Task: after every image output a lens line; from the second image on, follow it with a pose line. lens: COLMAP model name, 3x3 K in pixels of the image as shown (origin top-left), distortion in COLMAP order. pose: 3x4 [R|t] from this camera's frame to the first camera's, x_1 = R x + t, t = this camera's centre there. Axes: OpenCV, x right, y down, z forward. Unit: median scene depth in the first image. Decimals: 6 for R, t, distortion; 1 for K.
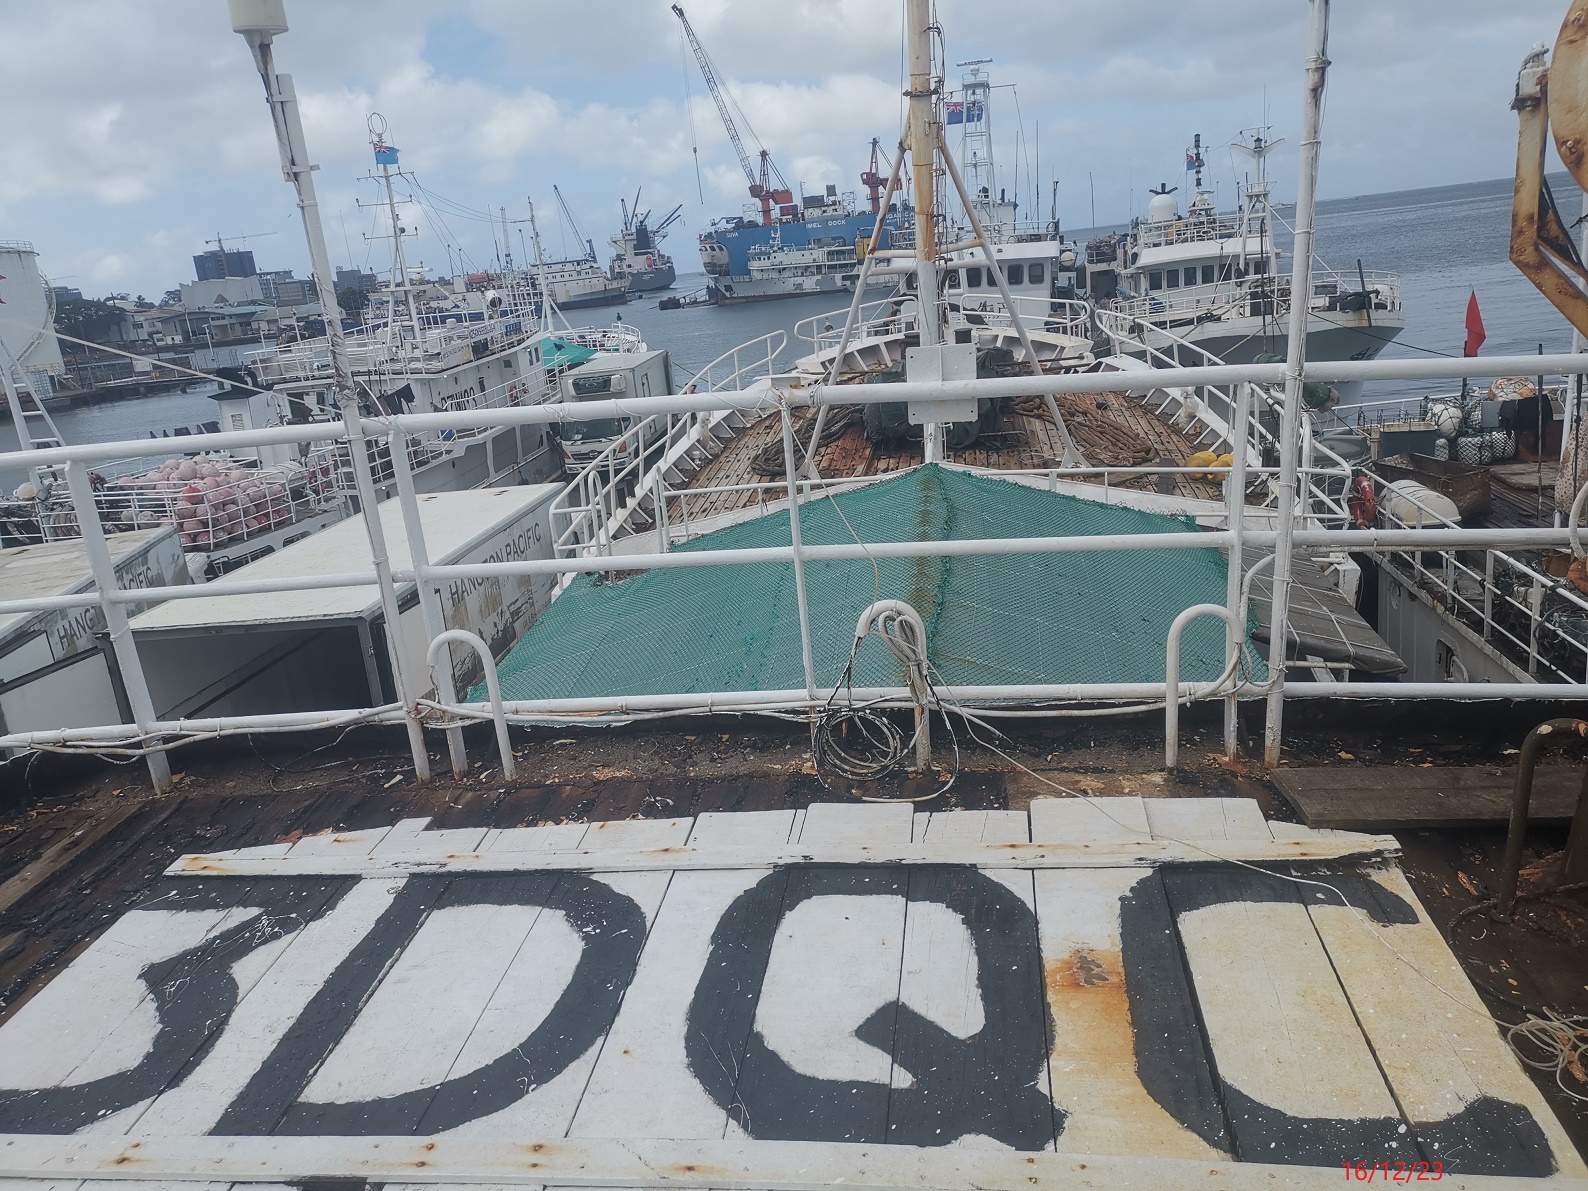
lens RADIAL K [[1230.1, 0, 794.0], [0, 1230.1, 595.5], [0, 0, 1]] dist [0.053642, -0.001660]
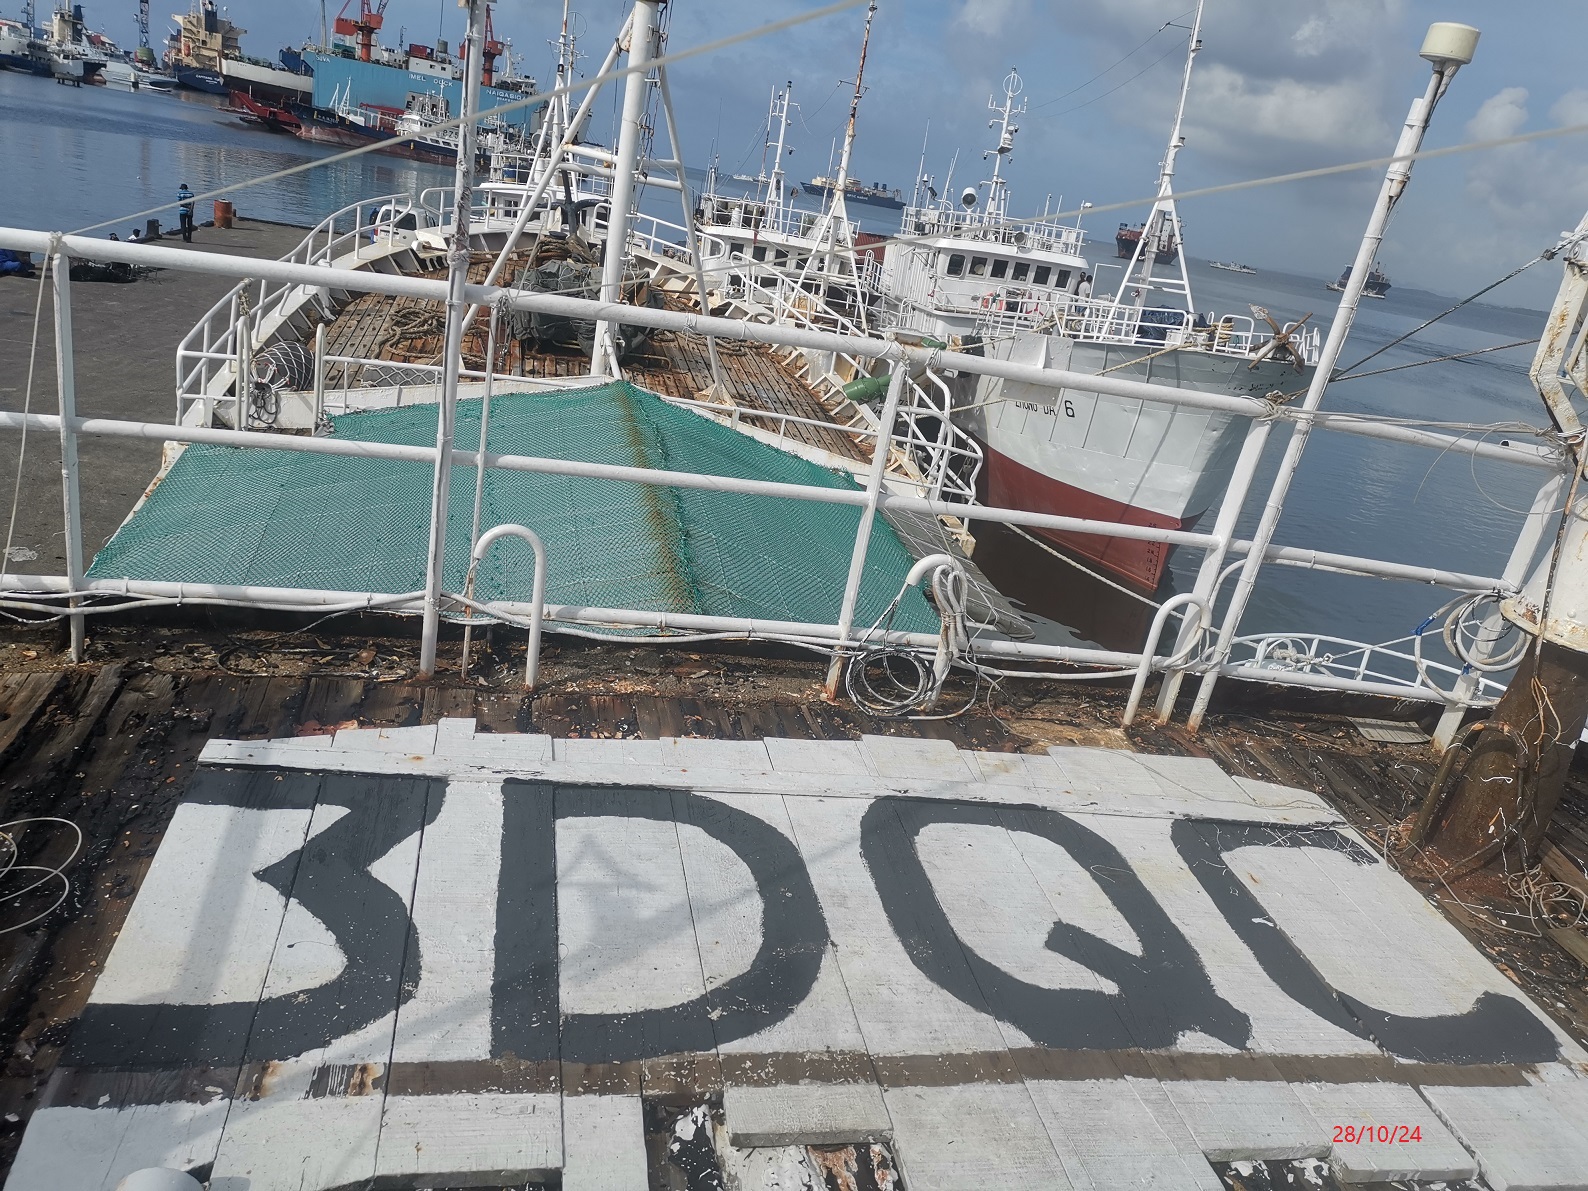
lens RADIAL K [[1230.1, 0, 794.0], [0, 1230.1, 595.5], [0, 0, 1]] dist [0.053642, -0.001660]
pose [[0.912982, 0.114192, 0.391693, -0.466682], [-0.141679, 0.989025, 0.041900, 0.012120], [-0.382609, -0.093748, 0.919142, 0.050850]]
